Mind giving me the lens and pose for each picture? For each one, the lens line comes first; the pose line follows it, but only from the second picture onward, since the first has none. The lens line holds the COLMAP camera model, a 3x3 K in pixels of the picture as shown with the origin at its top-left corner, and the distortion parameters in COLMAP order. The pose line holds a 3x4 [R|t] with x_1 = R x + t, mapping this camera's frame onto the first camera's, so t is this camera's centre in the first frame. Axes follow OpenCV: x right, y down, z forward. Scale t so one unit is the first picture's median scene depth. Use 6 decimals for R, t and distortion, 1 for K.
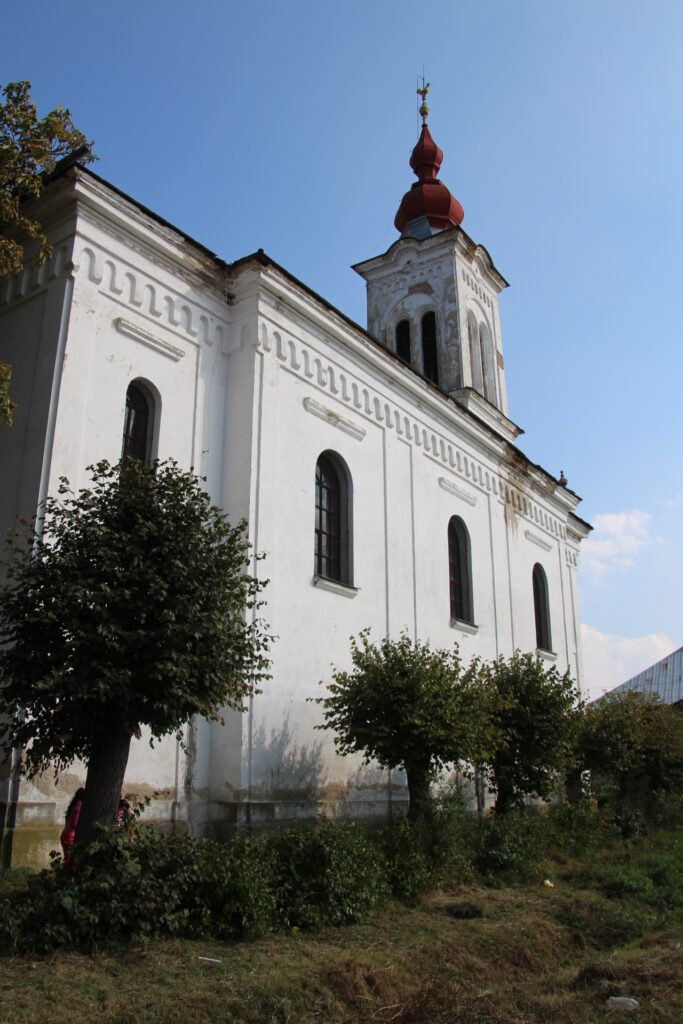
lens RADIAL K [[861.8, 0, 341.5], [0, 861.8, 512.0], [0, 0, 1]] dist [-0.180140, 0.000998]
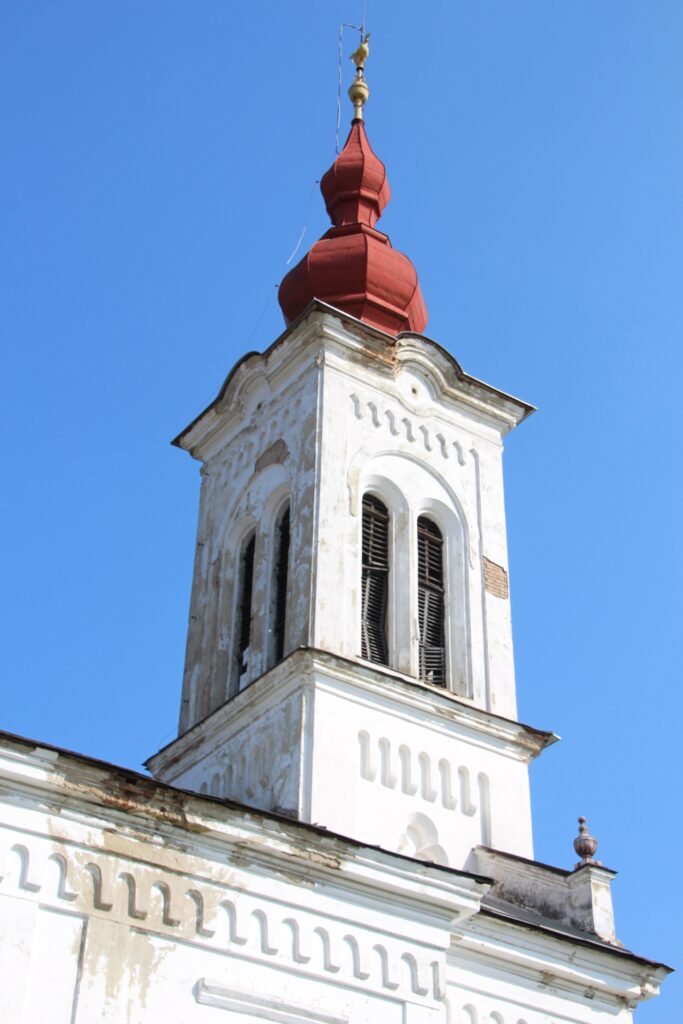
lens RADIAL K [[1705.8, 0, 341.5], [0, 1705.8, 512.0], [0, 0, 1]] dist [0.218797, 0.172455]
pose [[0.933294, -0.190350, -0.304513, 0.399235], [0.092725, 0.946942, -0.307739, 0.049681], [0.346935, 0.258975, 0.901426, 0.198627]]
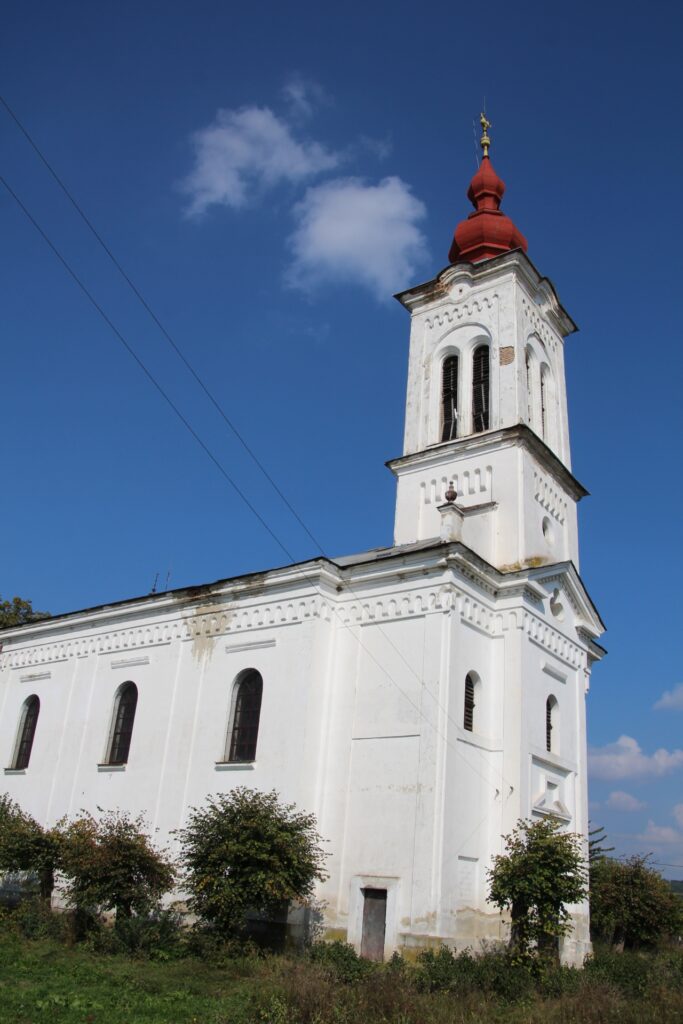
lens RADIAL K [[861.8, 0, 341.5], [0, 861.8, 512.0], [0, 0, 1]] dist [-0.180140, 0.000998]
pose [[-0.038969, -0.433406, -0.900356, 0.868062], [0.239934, 0.870621, -0.429477, 0.256386], [0.970007, -0.232762, 0.070061, 0.797581]]
